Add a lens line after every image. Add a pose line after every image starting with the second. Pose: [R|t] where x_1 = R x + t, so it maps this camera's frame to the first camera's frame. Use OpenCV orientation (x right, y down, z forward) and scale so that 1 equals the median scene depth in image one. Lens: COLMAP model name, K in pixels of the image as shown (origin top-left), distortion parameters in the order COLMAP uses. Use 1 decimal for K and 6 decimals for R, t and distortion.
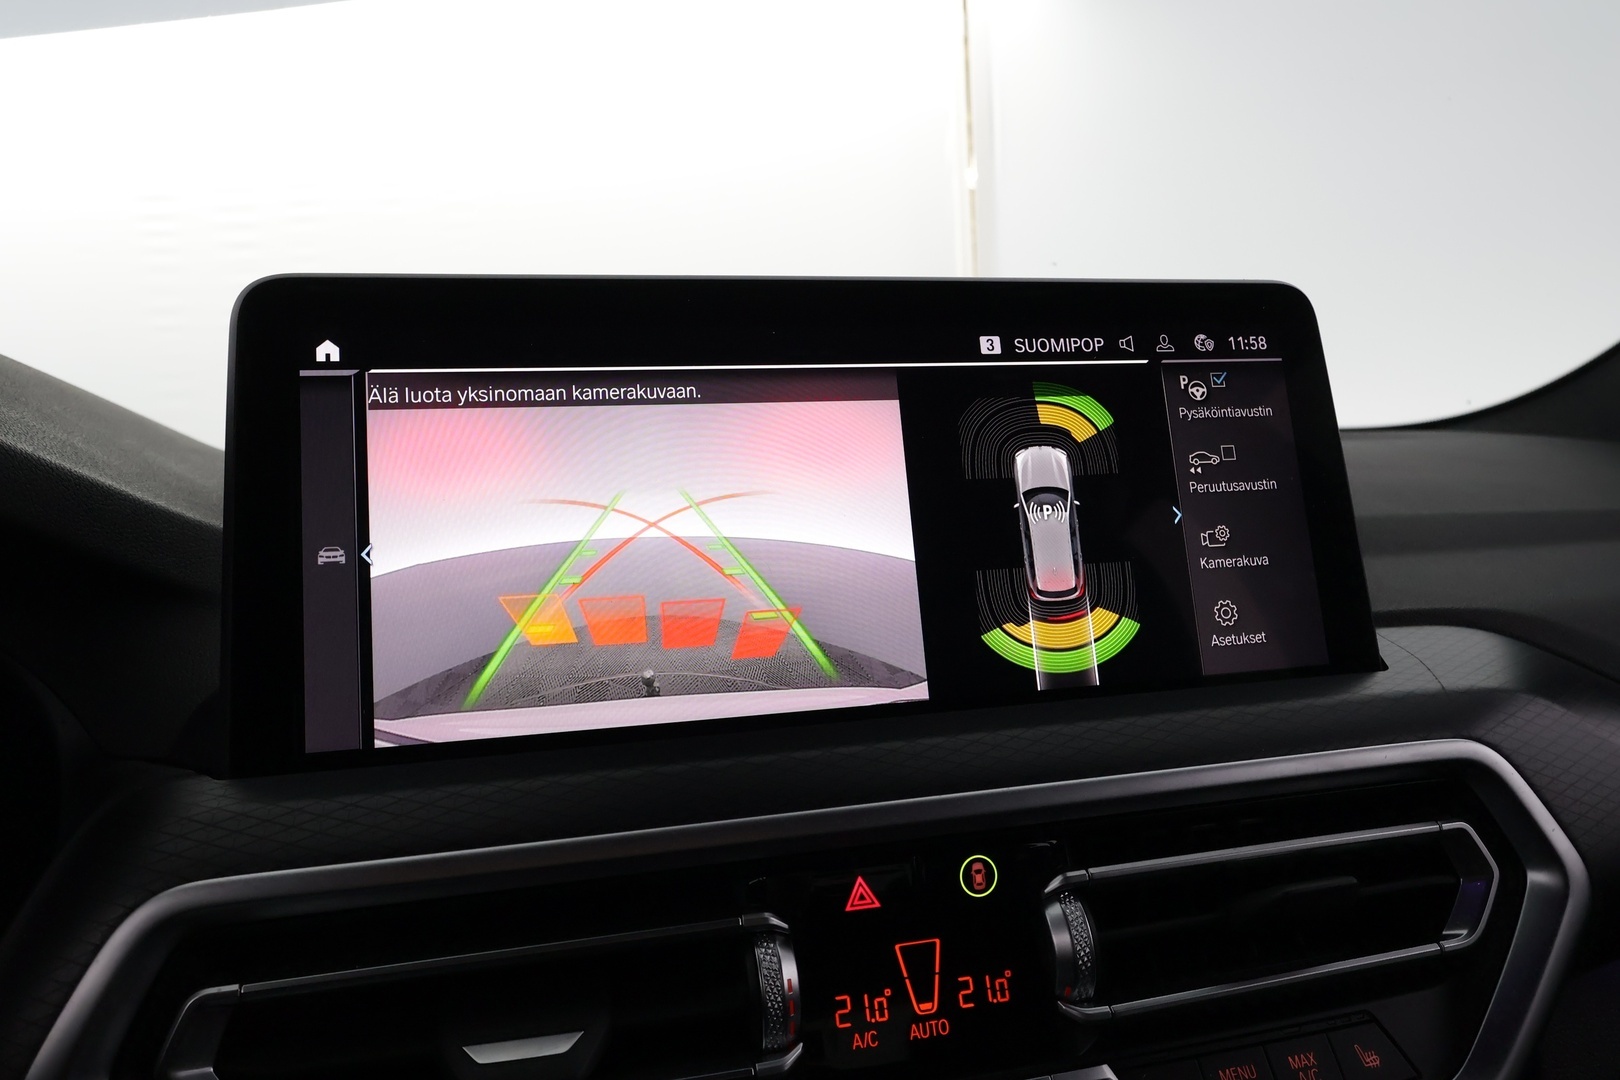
lens RADIAL K [[1097.3, 0, 810.6], [0, 1097.3, 539.5], [0, 0, 1]] dist [0.004317, 0.000487]
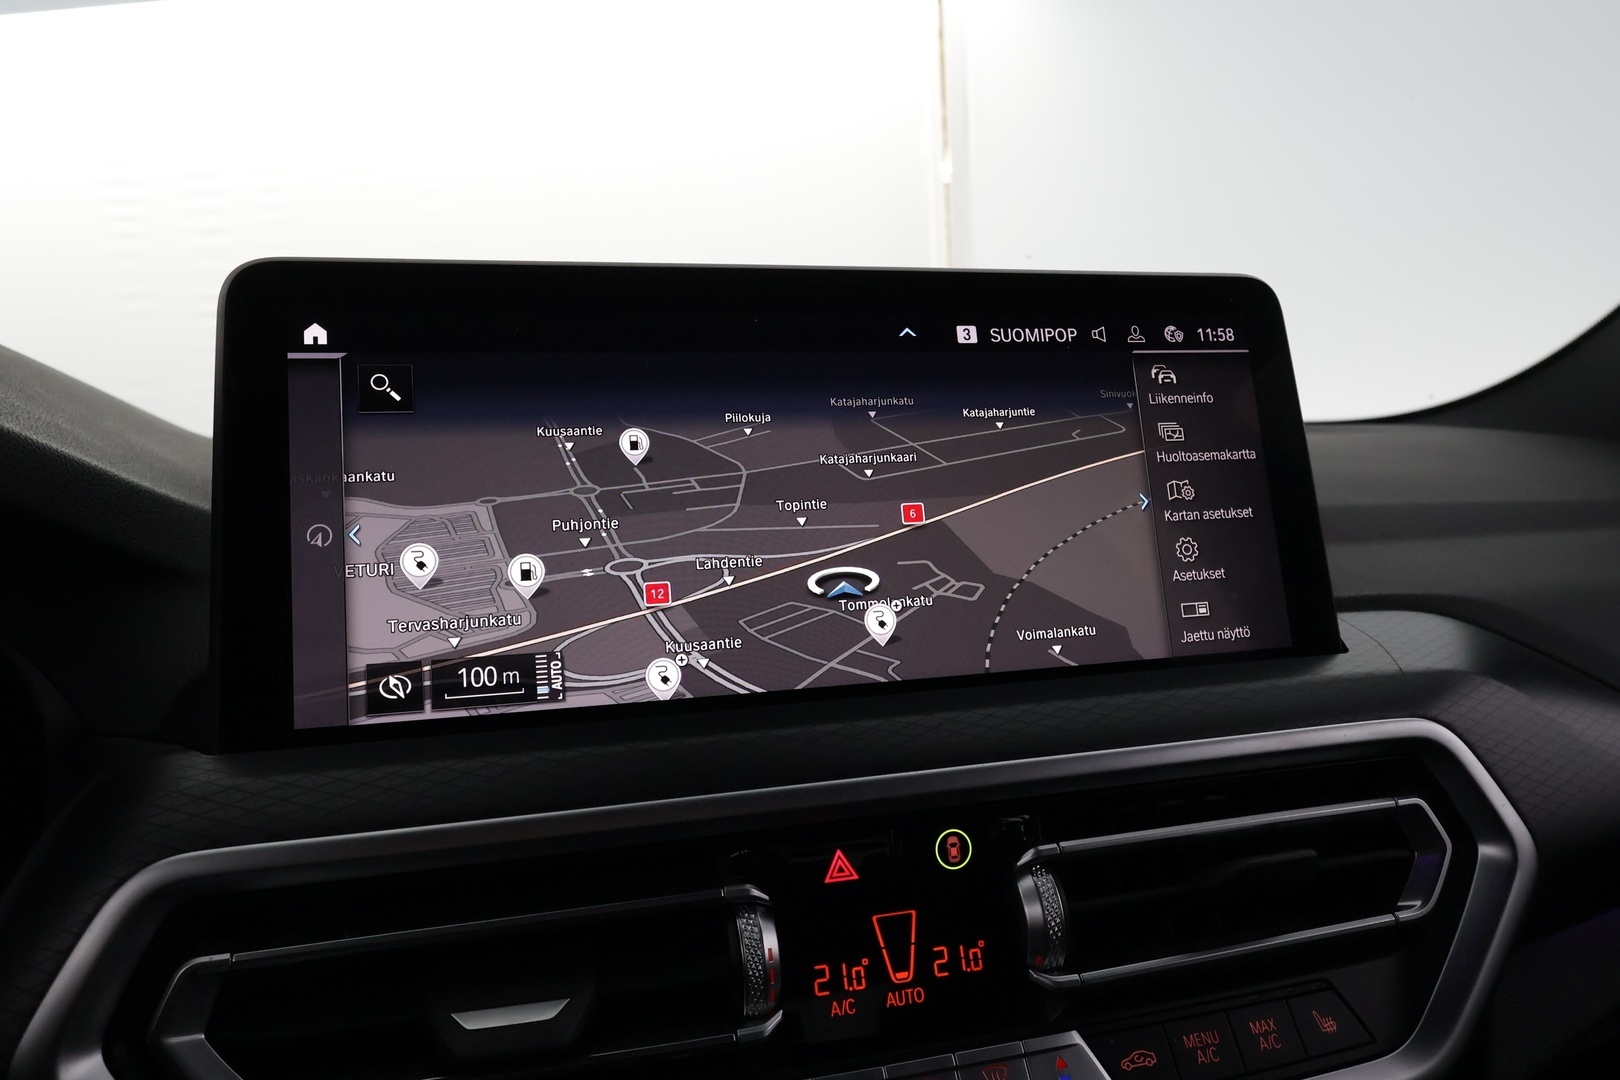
lens RADIAL K [[1097.3, 0, 810.0], [0, 1097.3, 539.8], [0, 0, 1]] dist [0.004317, 0.000487]
pose [[0.999696, 0.004225, 0.024293, -0.007686], [-0.004392, 0.999967, 0.006785, 0.009442], [-0.024264, -0.006889, 0.999682, -0.024434]]
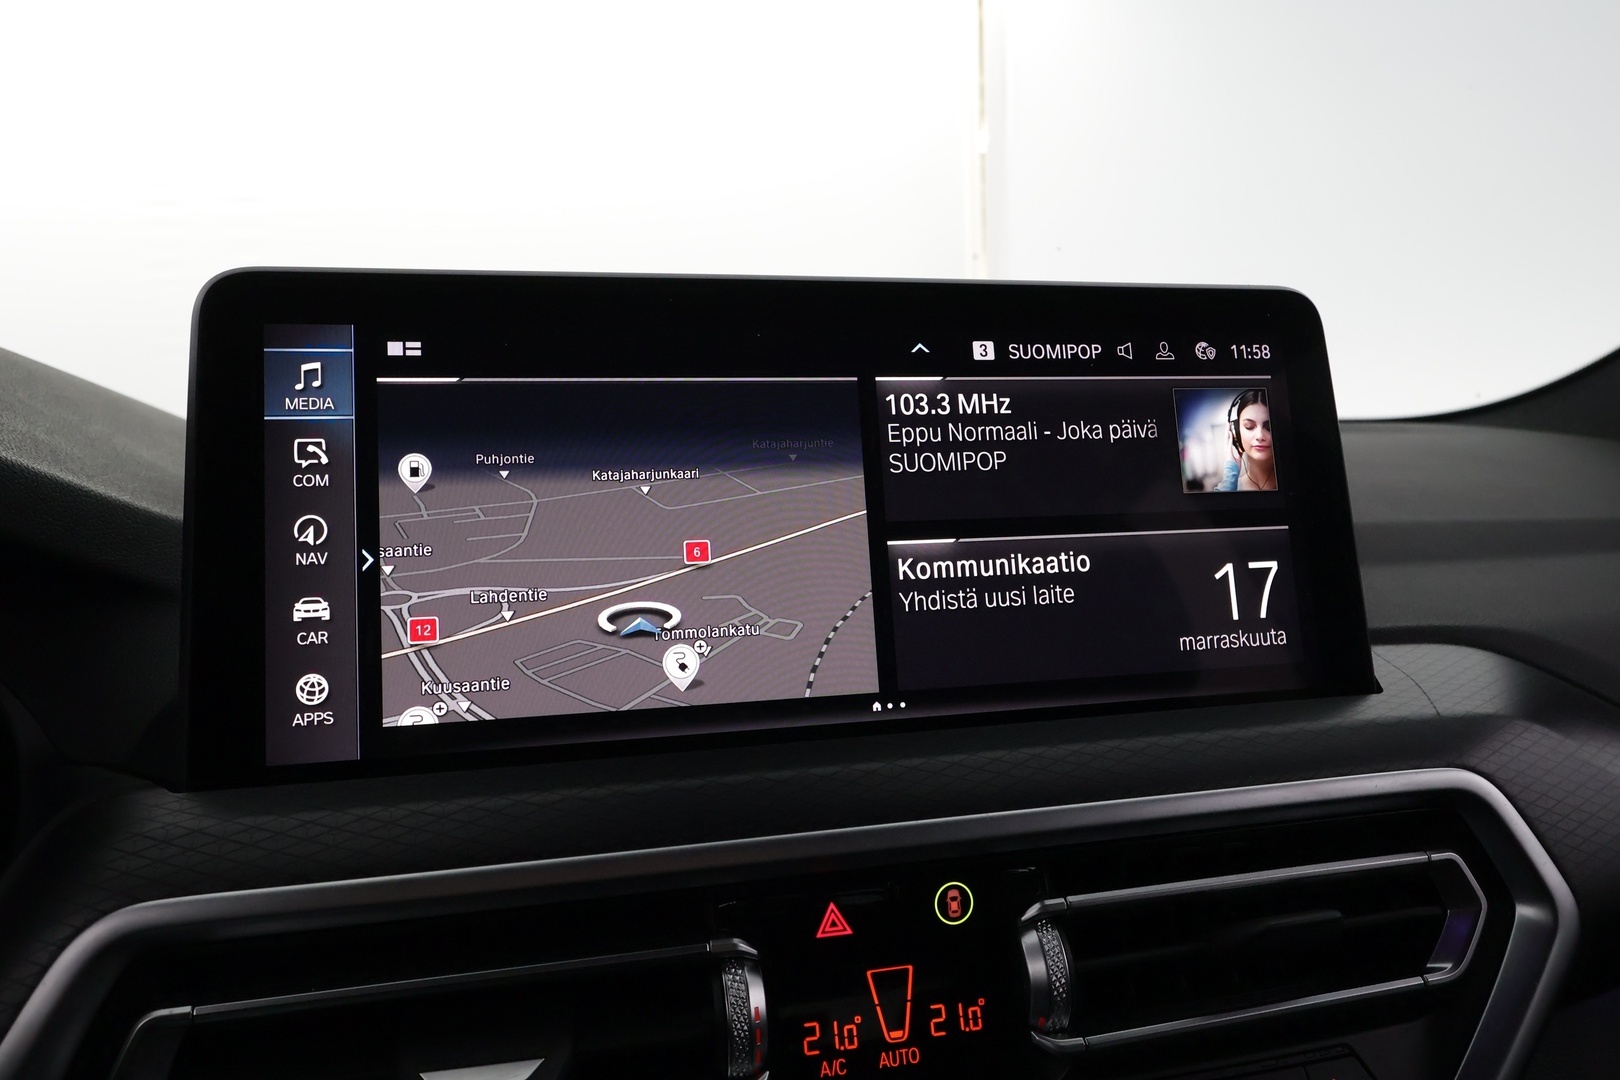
lens RADIAL K [[1097.3, 0, 807.8], [0, 1097.3, 538.9], [0, 0, 1]] dist [0.004317, 0.000487]
pose [[0.999746, 0.022242, -0.003628, 0.018707], [-0.022107, 0.999183, 0.033844, -0.046865], [0.004378, -0.033755, 0.999421, 0.031864]]
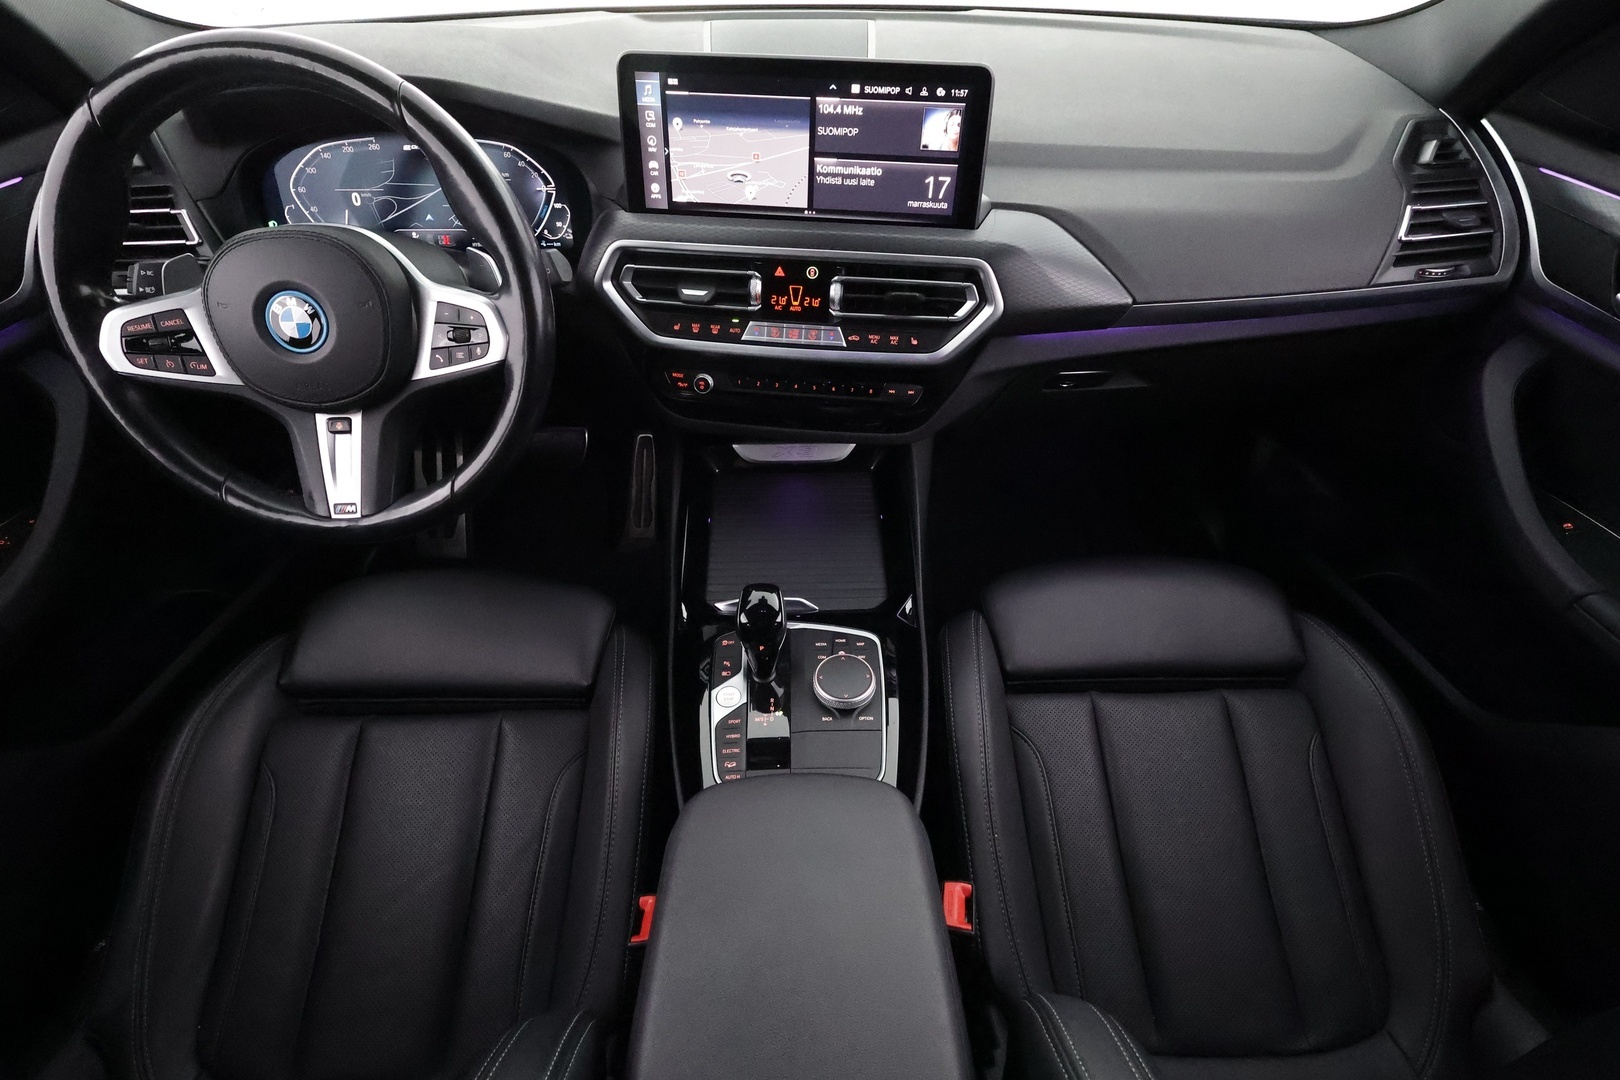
lens RADIAL K [[753.3, 0, 810.3], [0, 753.3, 551.3], [0, 0, 1]] dist [-0.003771, 0.000935]
pose [[0.938527, 0.276691, -0.206421, 0.906448], [-0.061942, 0.723240, 0.687814, -0.740730], [0.339603, -0.632745, 0.695919, -1.329213]]
